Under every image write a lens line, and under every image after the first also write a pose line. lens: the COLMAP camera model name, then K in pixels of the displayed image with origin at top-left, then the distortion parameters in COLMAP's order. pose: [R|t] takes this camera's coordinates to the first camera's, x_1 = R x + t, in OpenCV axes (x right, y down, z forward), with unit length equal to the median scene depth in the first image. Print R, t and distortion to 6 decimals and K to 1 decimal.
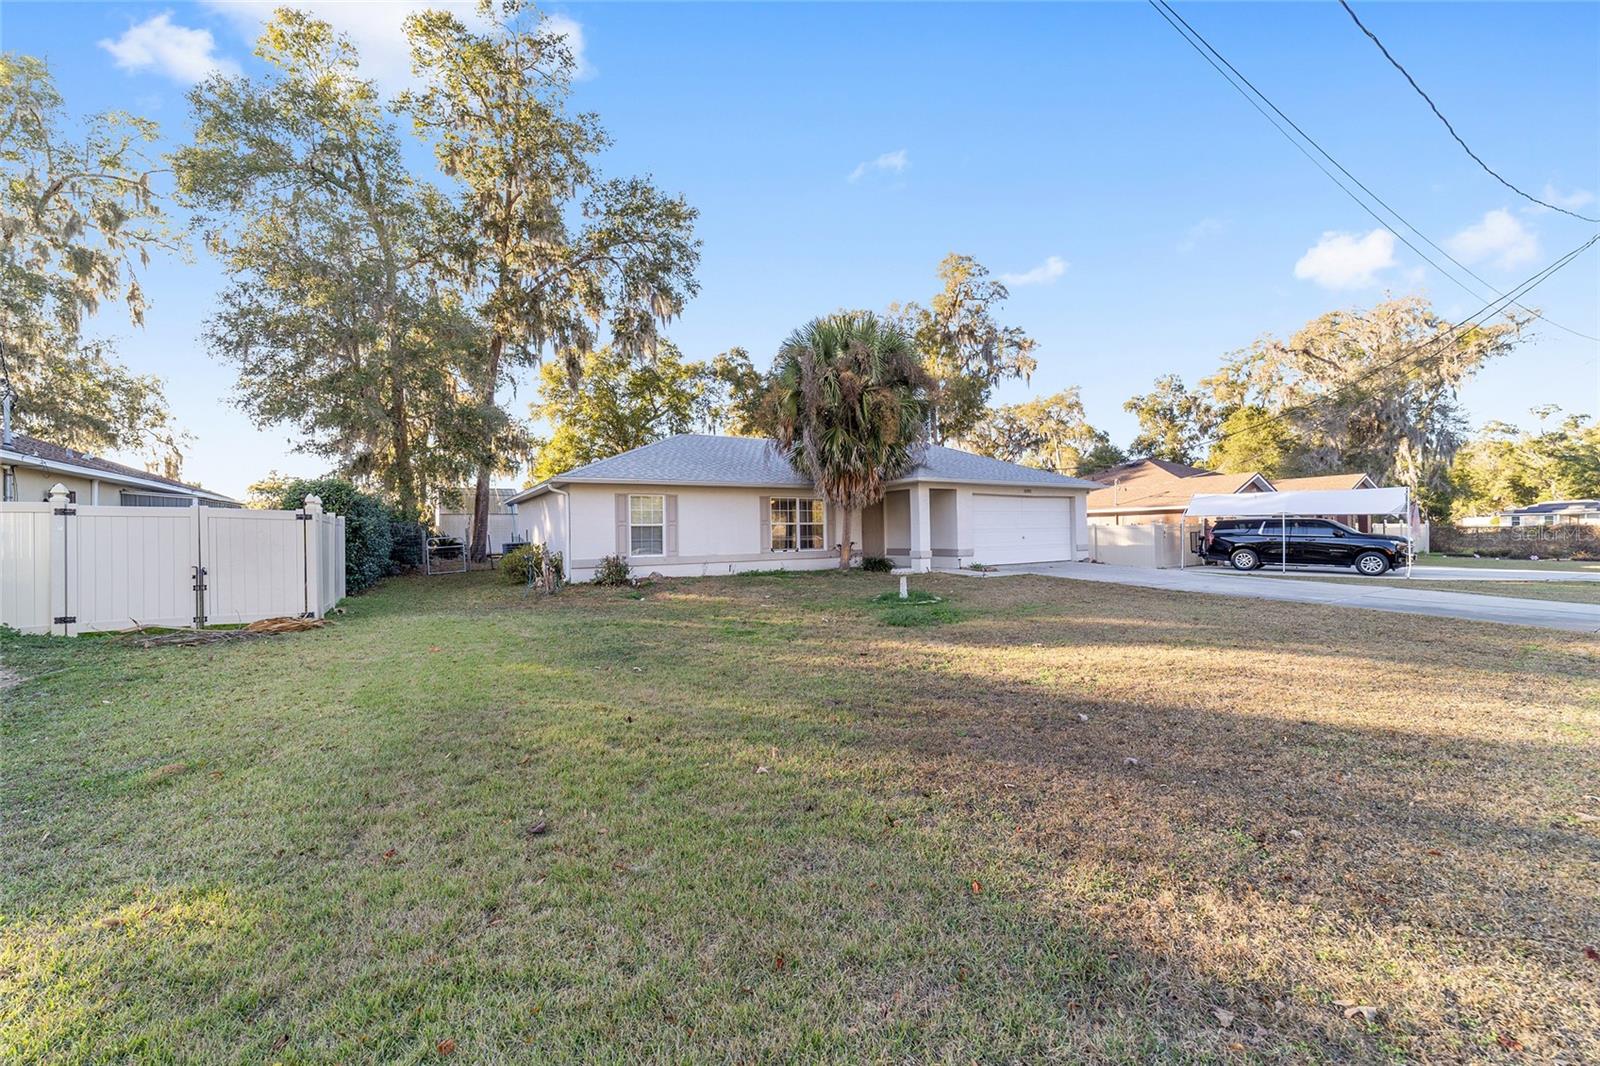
lens RADIAL K [[610.1, 0, 800.0], [0, 610.1, 533.0], [0, 0, 1]] dist [-0.002670, 0.000183]
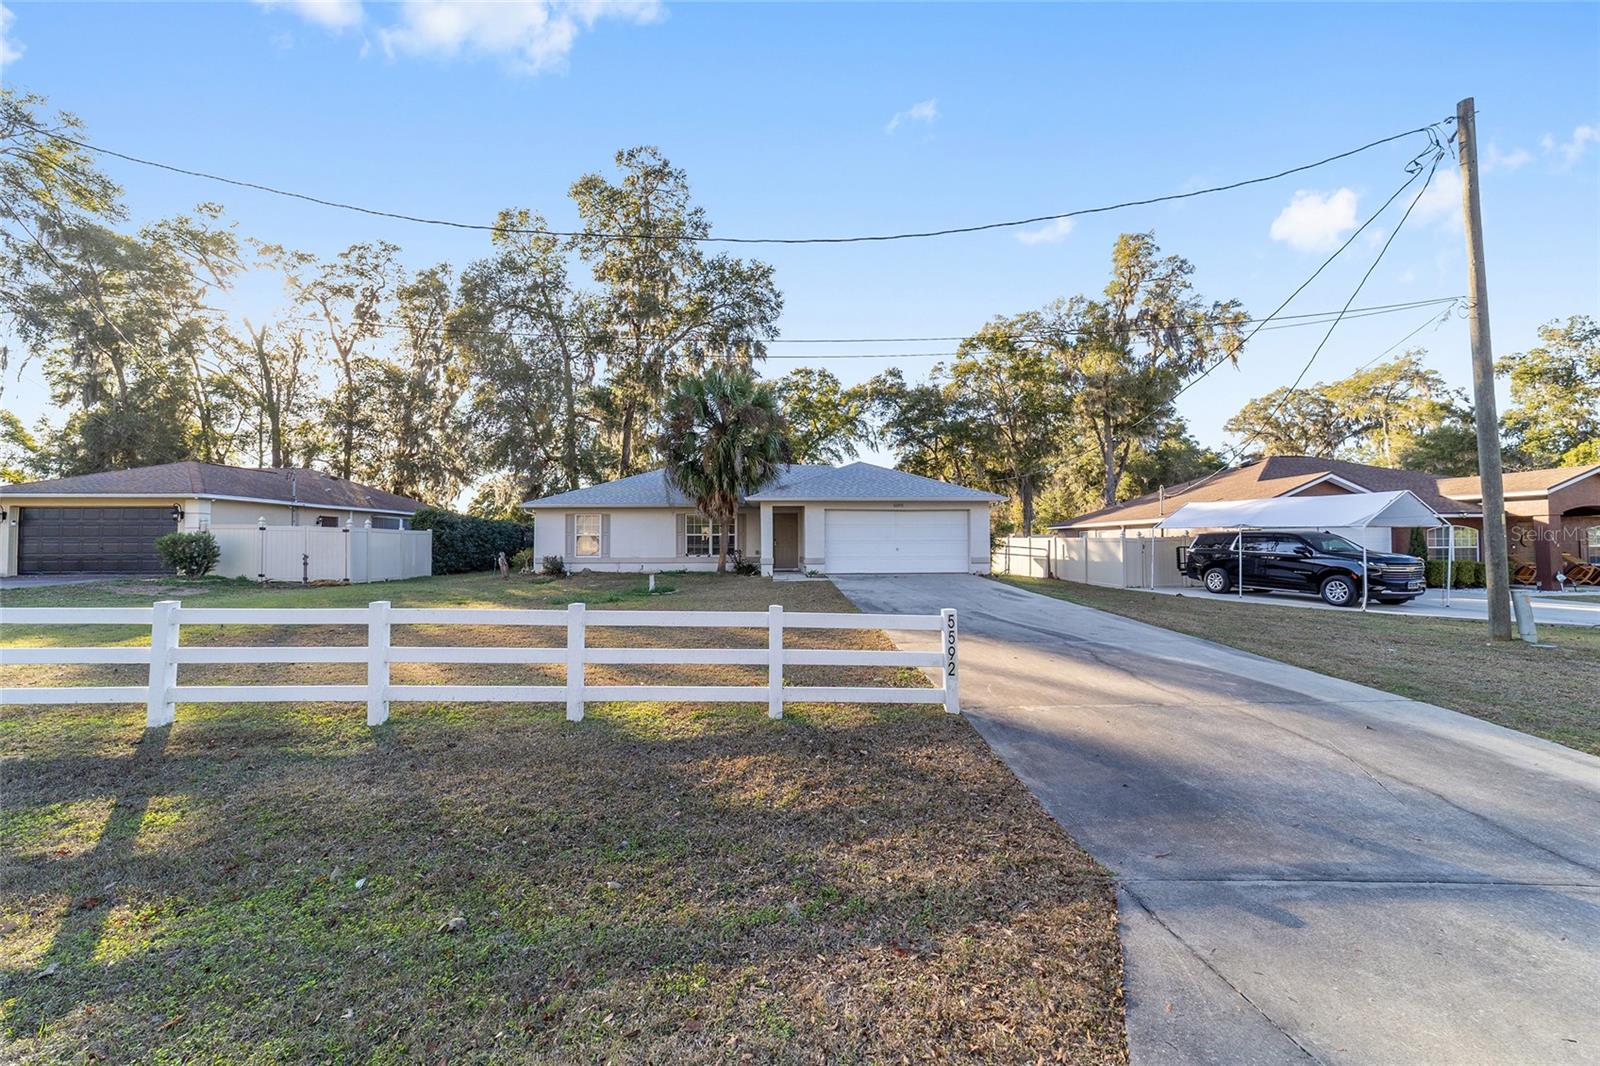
lens RADIAL K [[617.7, 0, 802.1], [0, 617.7, 533.7], [0, 0, 1]] dist [-0.016377, 0.008106]
pose [[0.878879, 0.004010, -0.477027, 0.505028], [-0.011113, 0.999865, -0.012069, -0.003104], [0.476915, 0.015908, 0.878806, -0.020954]]
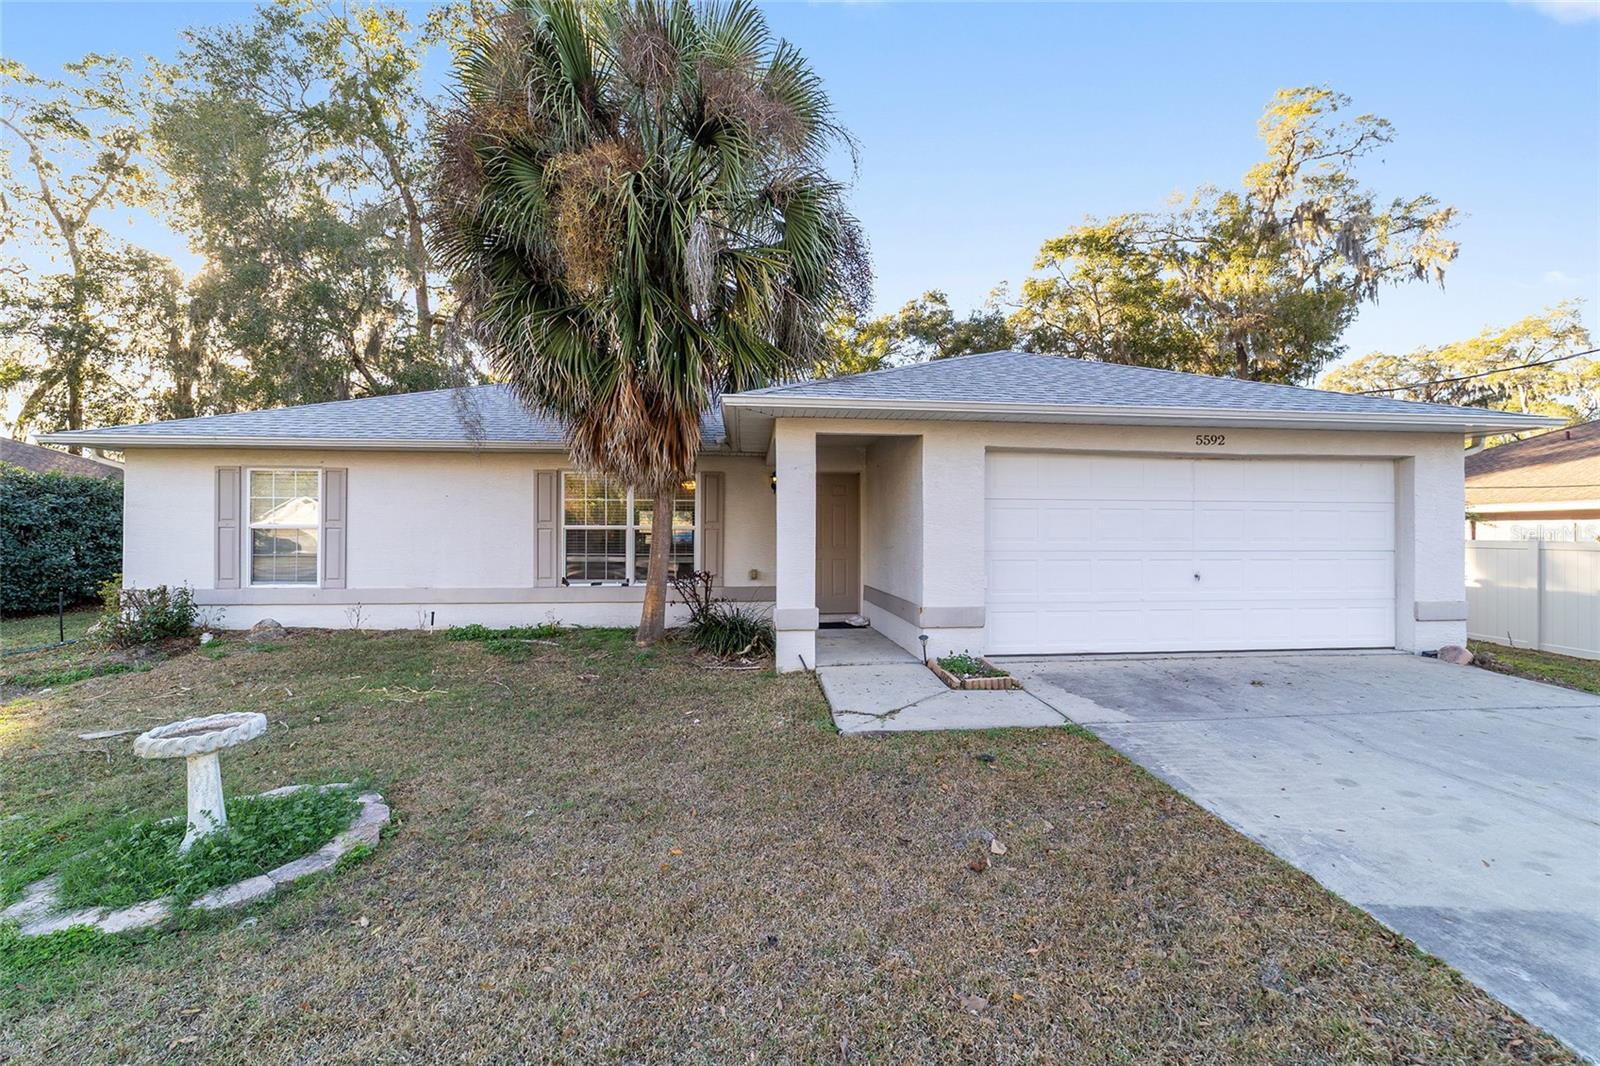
lens RADIAL K [[652.1, 0, 820.2], [0, 652.1, 541.7], [0, 0, 1]] dist [-0.002719, 0.000166]
pose [[0.904378, 0.022463, -0.426141, 0.226624], [-0.017775, 0.999730, 0.014976, -0.009559], [0.426362, -0.005969, 0.904533, 0.395086]]
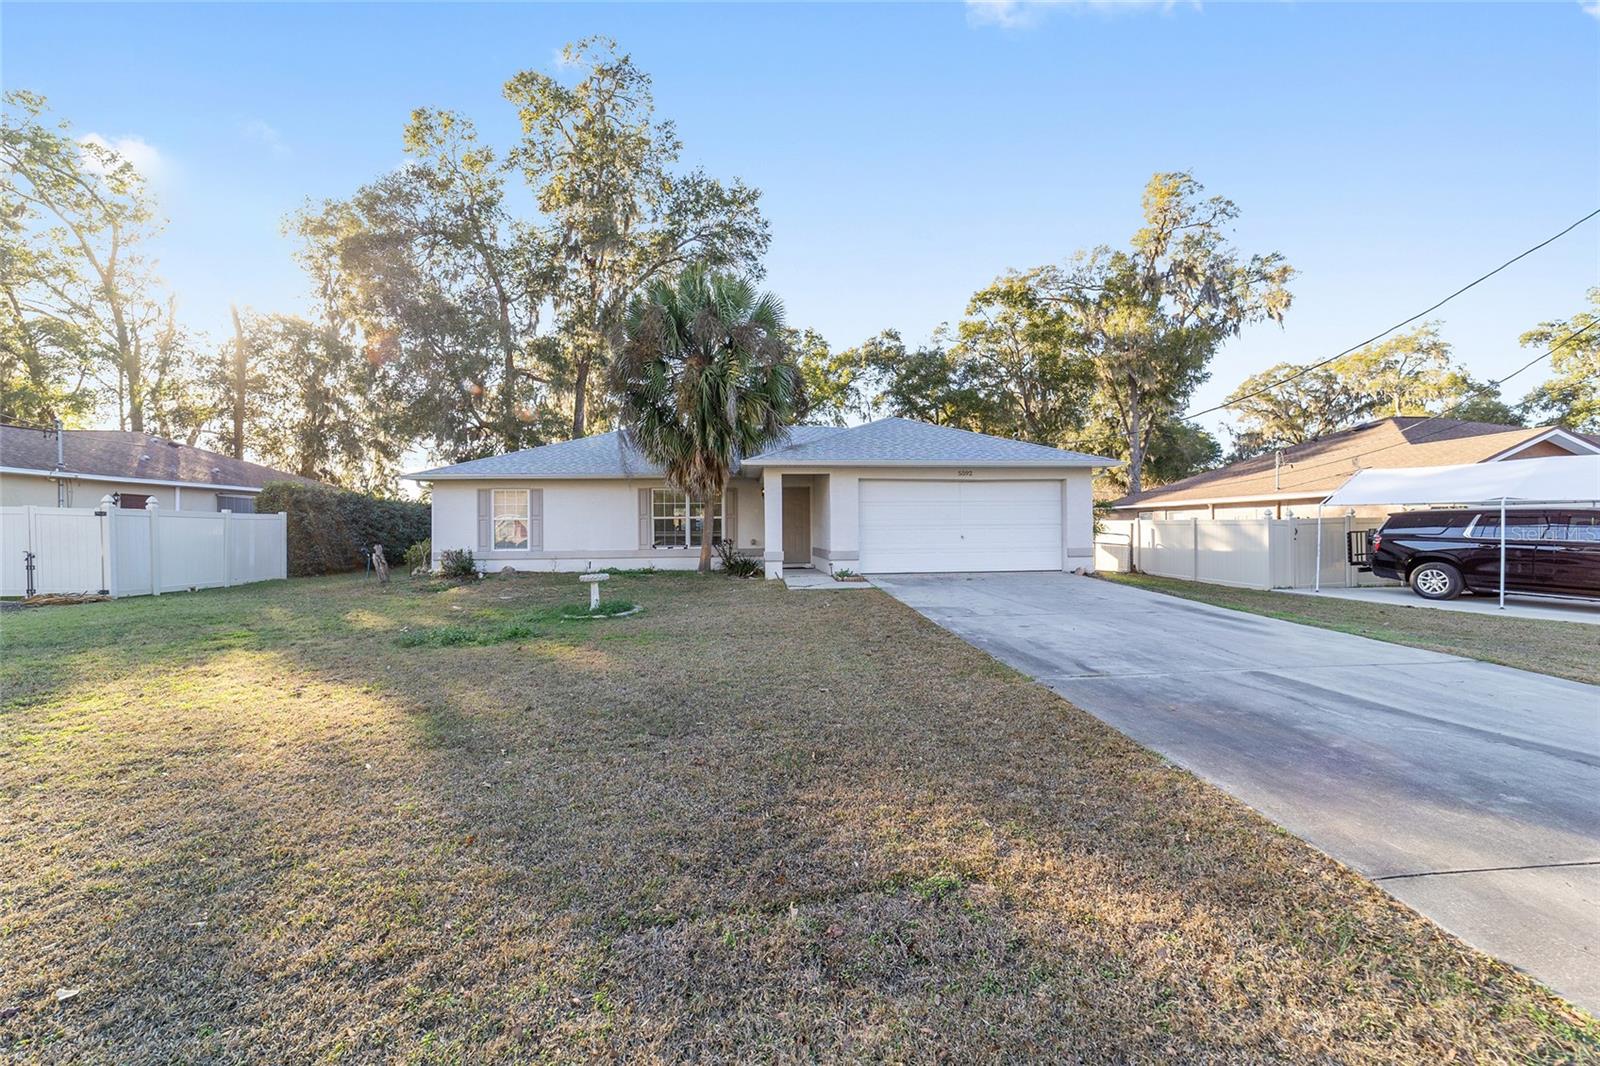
lens RADIAL K [[613.8, 0, 800.0], [0, 613.8, 533.0], [0, 0, 1]] dist [-0.014149, 0.007488]
pose [[0.899038, 0.010605, -0.437742, 0.352746], [-0.006094, 0.999913, 0.011709, -0.003337], [0.437828, -0.007859, 0.899024, 0.171701]]
